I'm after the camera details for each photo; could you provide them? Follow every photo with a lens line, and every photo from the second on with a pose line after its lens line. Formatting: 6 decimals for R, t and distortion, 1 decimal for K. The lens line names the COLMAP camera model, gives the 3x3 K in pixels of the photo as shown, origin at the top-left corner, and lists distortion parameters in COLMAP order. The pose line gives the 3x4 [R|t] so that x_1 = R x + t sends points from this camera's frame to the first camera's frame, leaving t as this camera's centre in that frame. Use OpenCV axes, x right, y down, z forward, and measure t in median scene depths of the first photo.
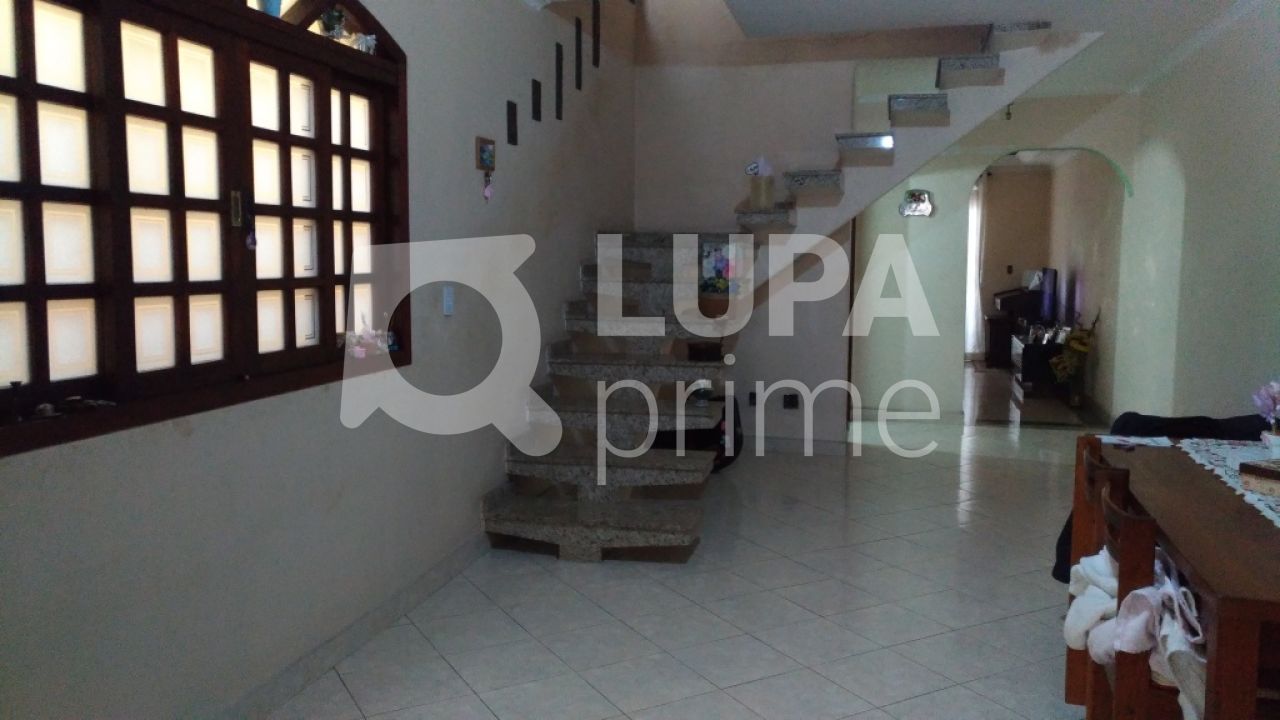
lens RADIAL K [[1031.8, 0, 640.0], [0, 1031.8, 360.0], [0, 0, 1]] dist [0.008670, 0.020618]
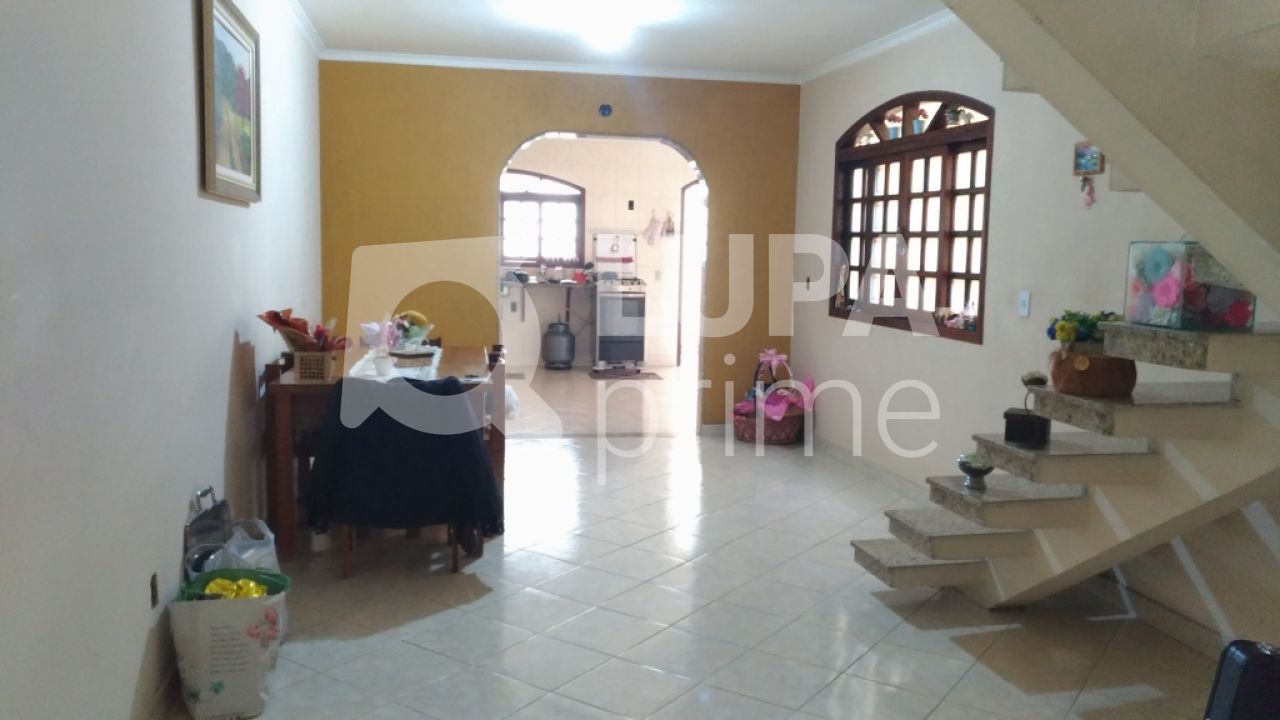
lens RADIAL K [[1031.8, 0, 640.0], [0, 1031.8, 360.0], [0, 0, 1]] dist [0.008670, 0.020618]
pose [[-0.910404, 0.020324, -0.413221, 1.227723], [-0.065248, 0.979240, 0.191918, -0.342164], [0.408543, 0.201685, -0.890177, 3.434377]]
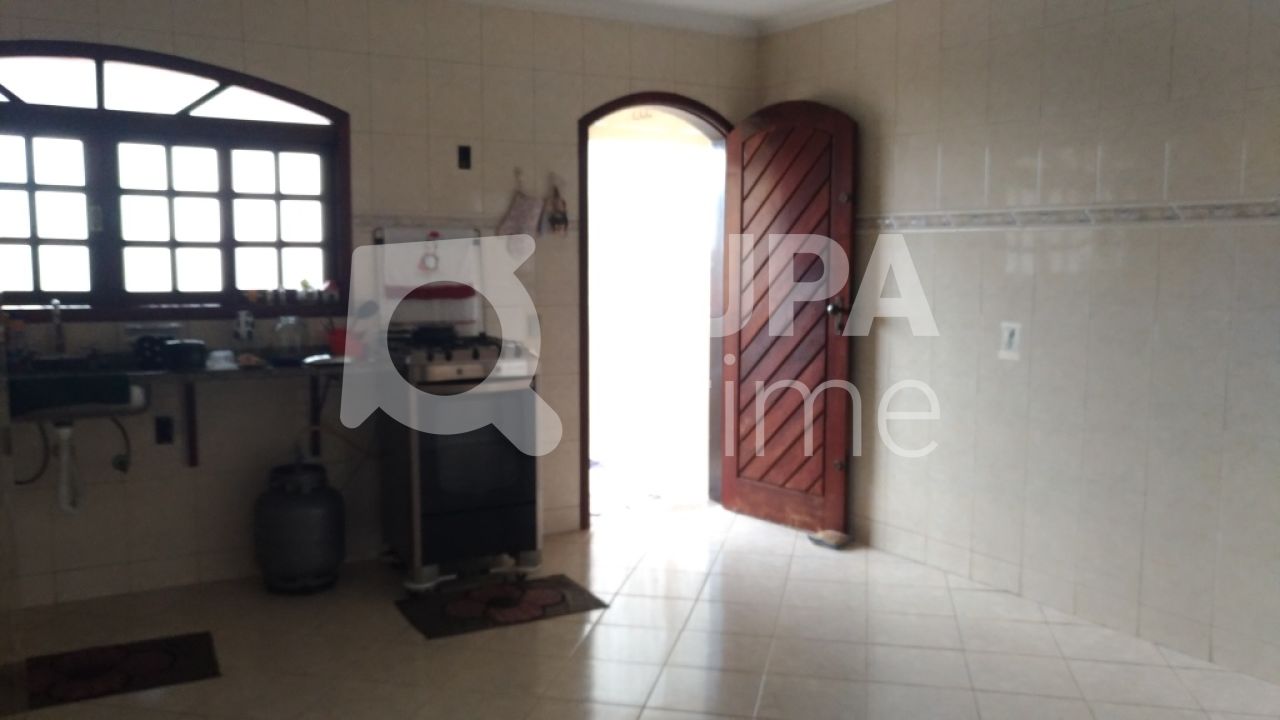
lens RADIAL K [[1031.8, 0, 640.0], [0, 1031.8, 360.0], [0, 0, 1]] dist [0.008670, 0.020618]
pose [[-0.735089, 0.063329, -0.675006, 0.791607], [-0.074021, 0.982179, 0.172758, -0.223290], [0.673917, 0.176957, -0.717302, 2.041884]]
